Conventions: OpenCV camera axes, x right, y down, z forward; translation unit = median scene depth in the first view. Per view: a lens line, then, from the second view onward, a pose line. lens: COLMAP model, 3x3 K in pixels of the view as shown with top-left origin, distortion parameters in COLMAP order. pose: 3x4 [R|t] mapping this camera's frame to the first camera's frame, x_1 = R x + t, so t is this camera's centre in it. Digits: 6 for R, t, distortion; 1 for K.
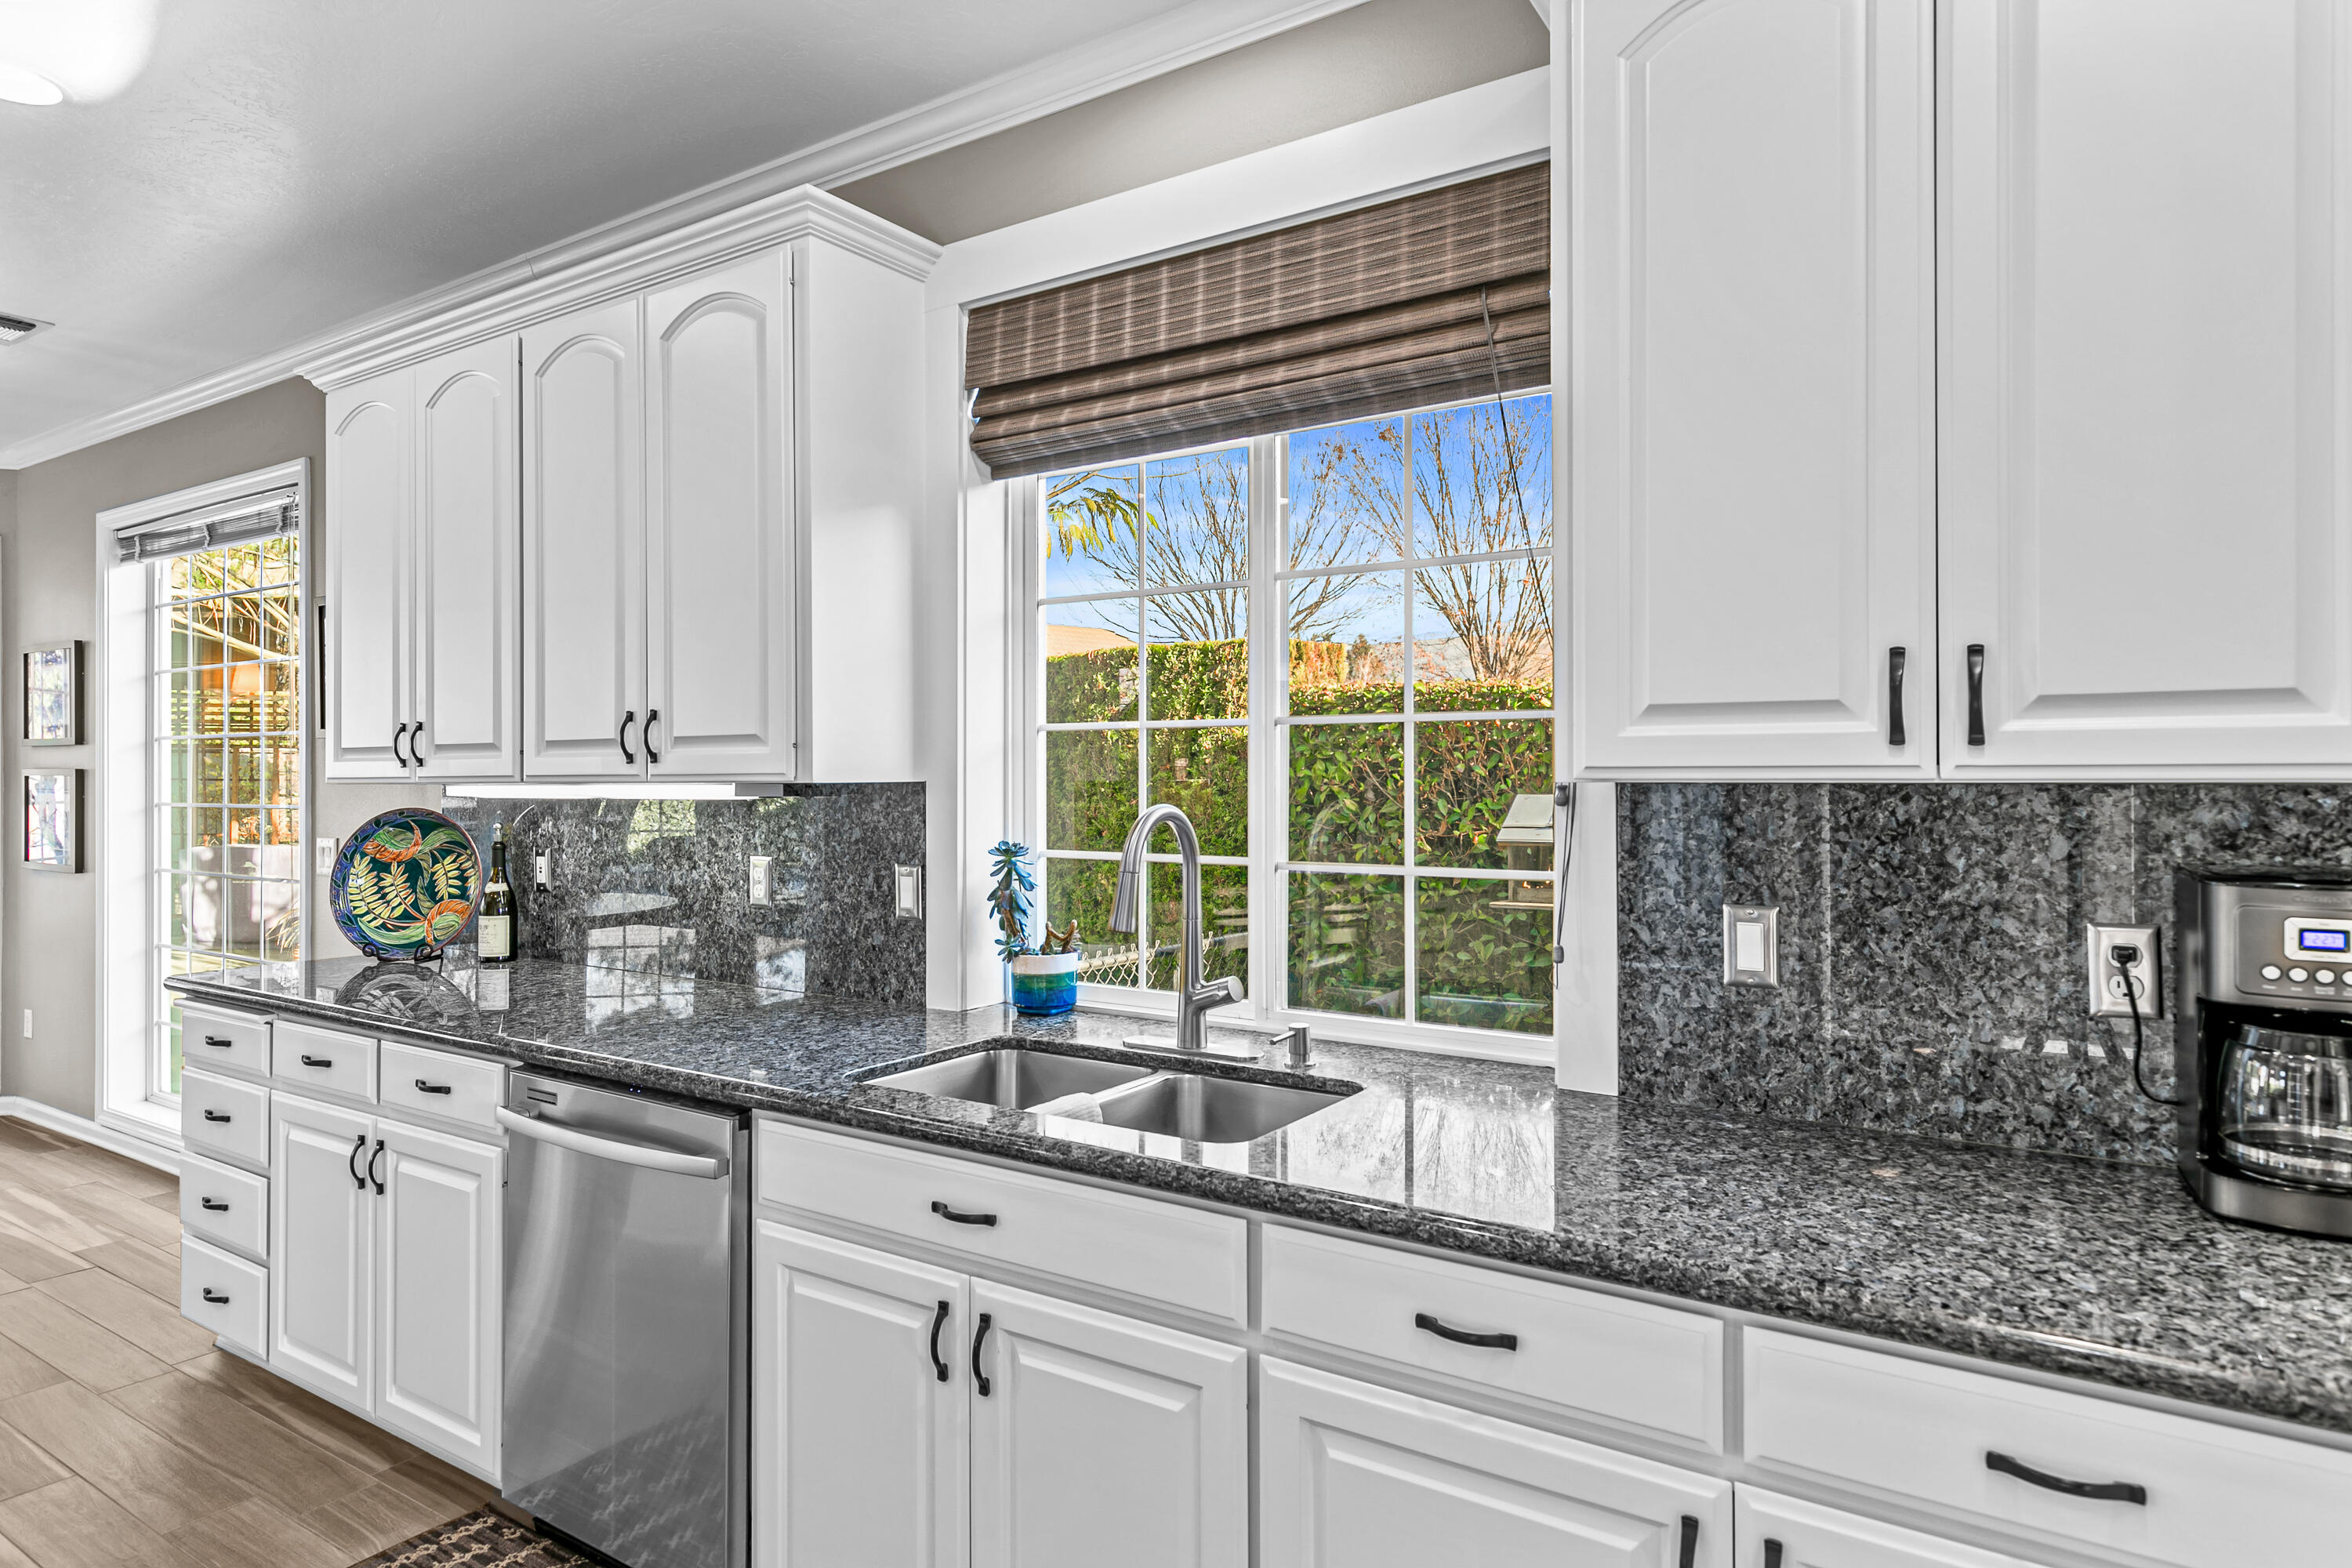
lens RADIAL K [[1261.8, 0, 1177.2], [0, 1261.8, 778.8], [0, 0, 1]] dist [0.003352, 0.003629]
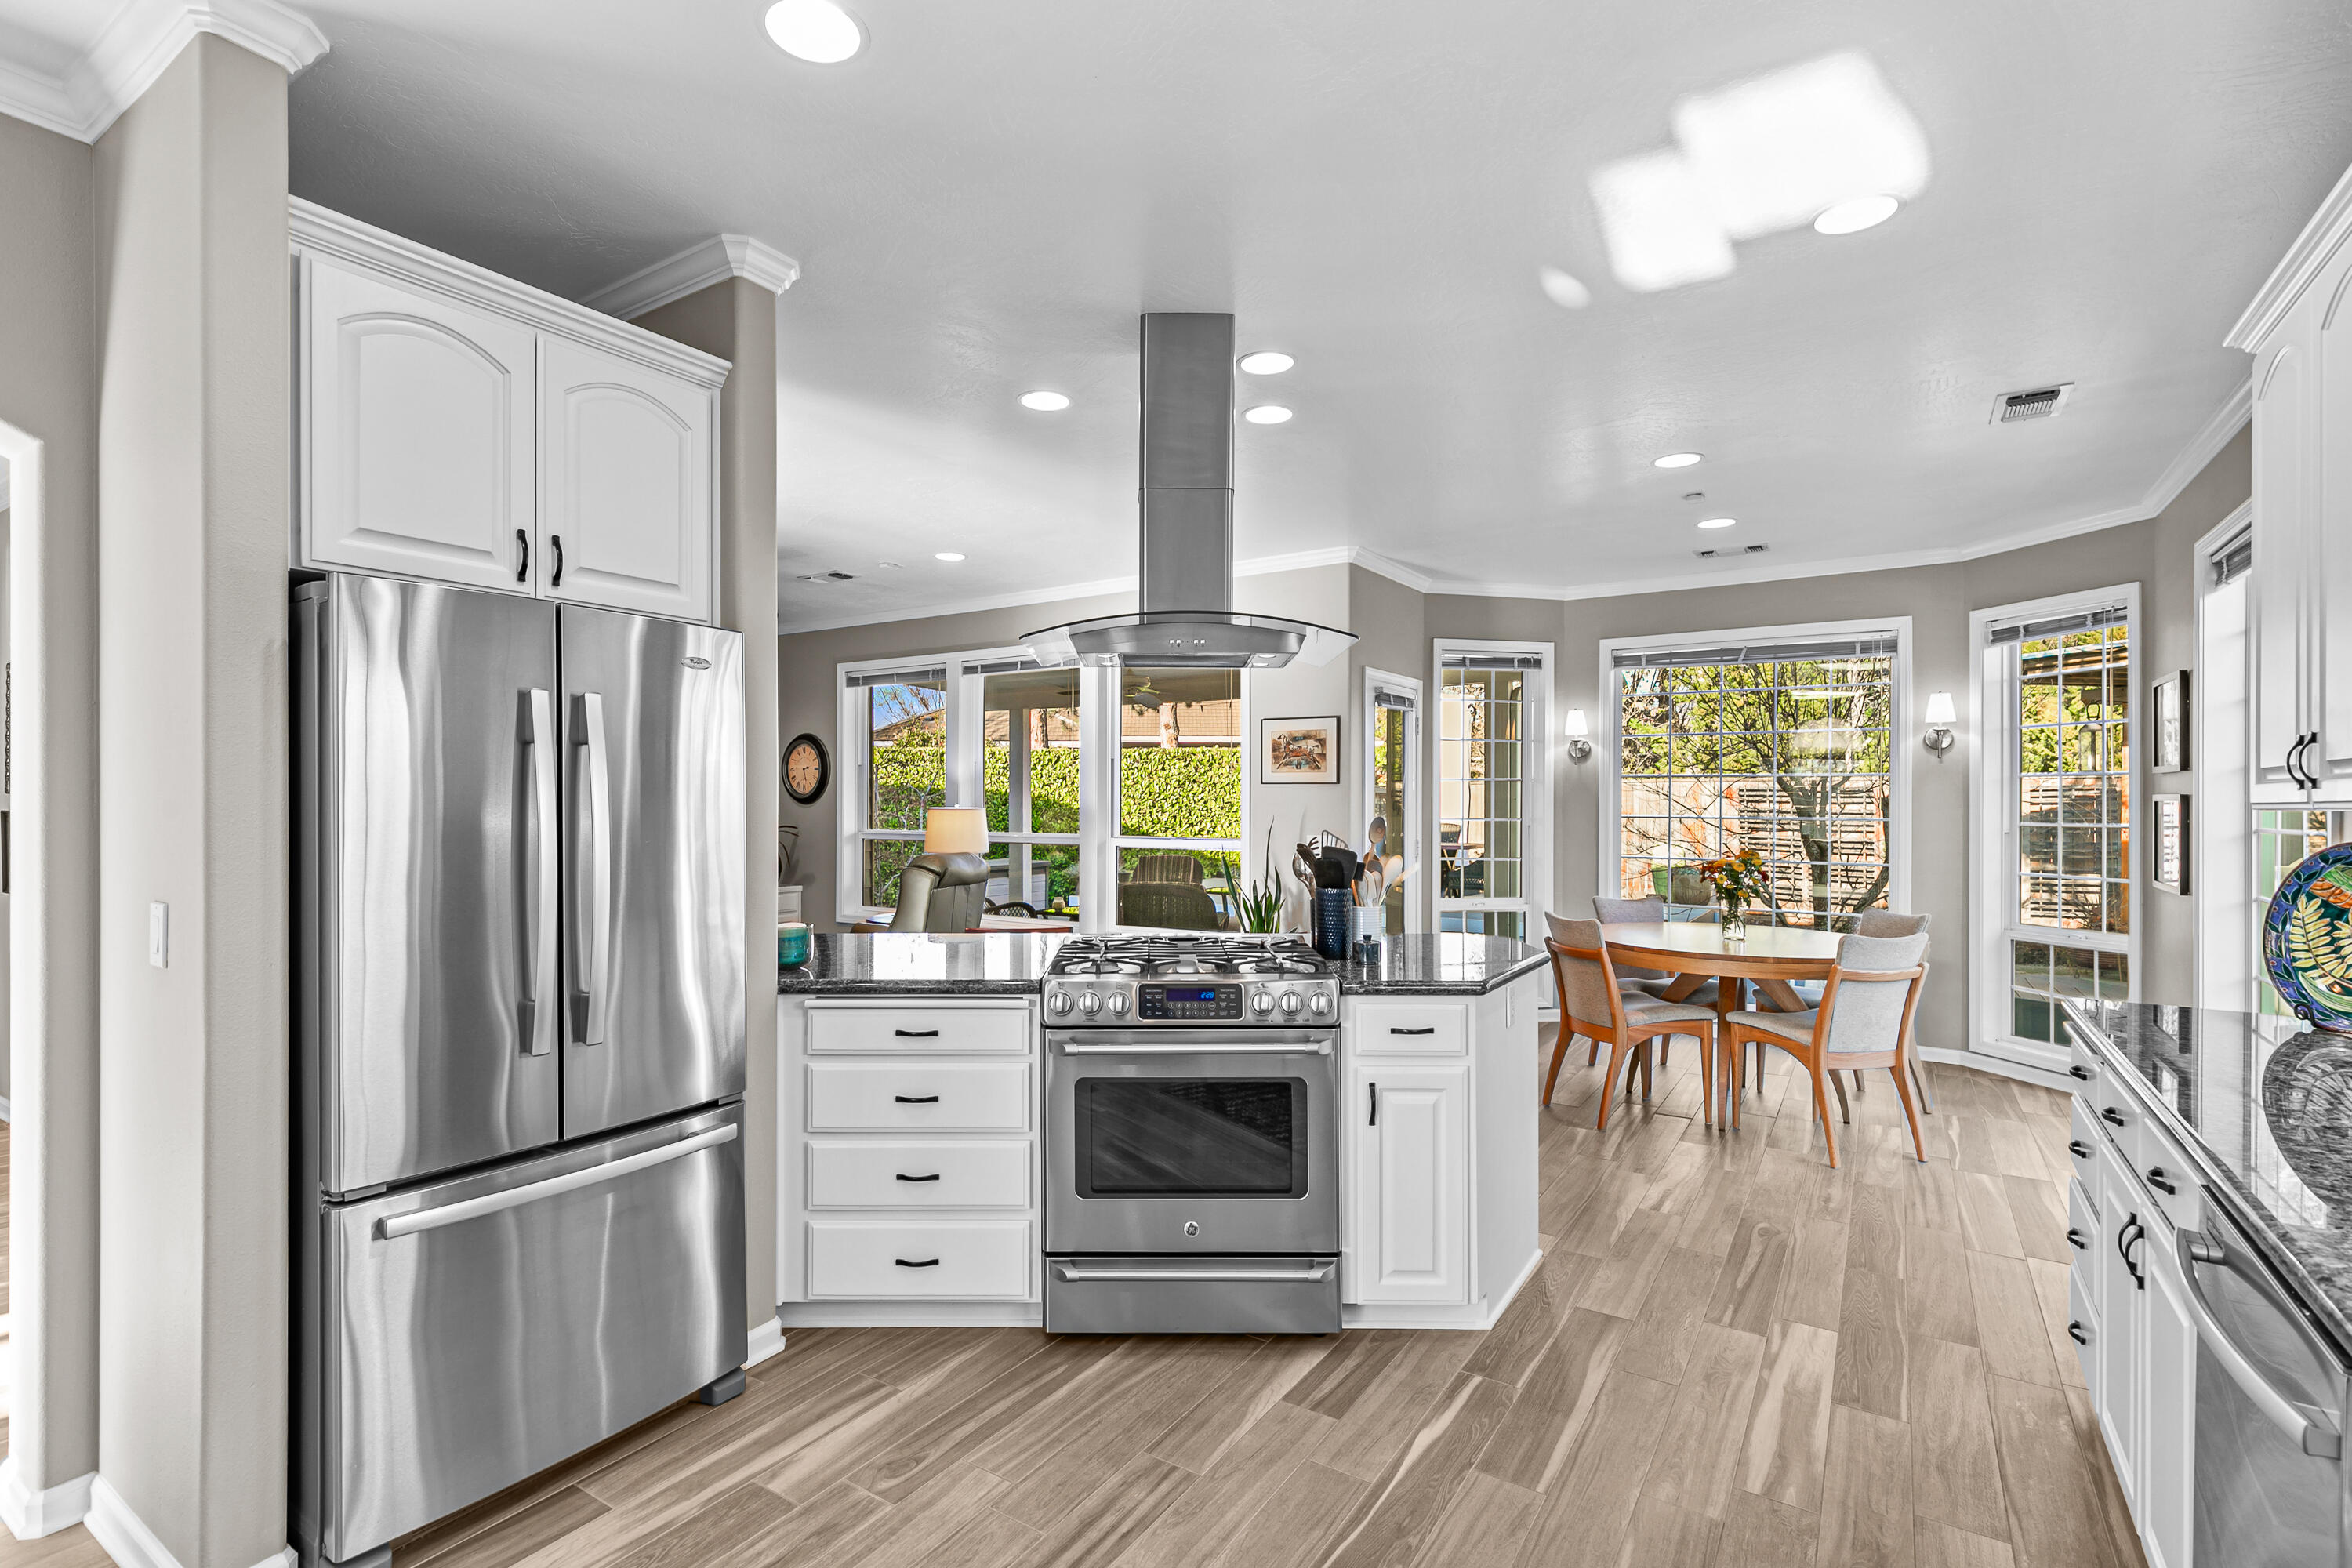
lens RADIAL K [[1121.1, 0, 1141.0], [0, 1121.1, 802.9], [0, 0, 1]] dist [0.008798, -0.001652]
pose [[-0.029380, 0.000954, -0.999568, 0.152448], [-0.001085, 0.999999, 0.000986, -0.000931], [0.999568, 0.001113, -0.029379, 0.352431]]
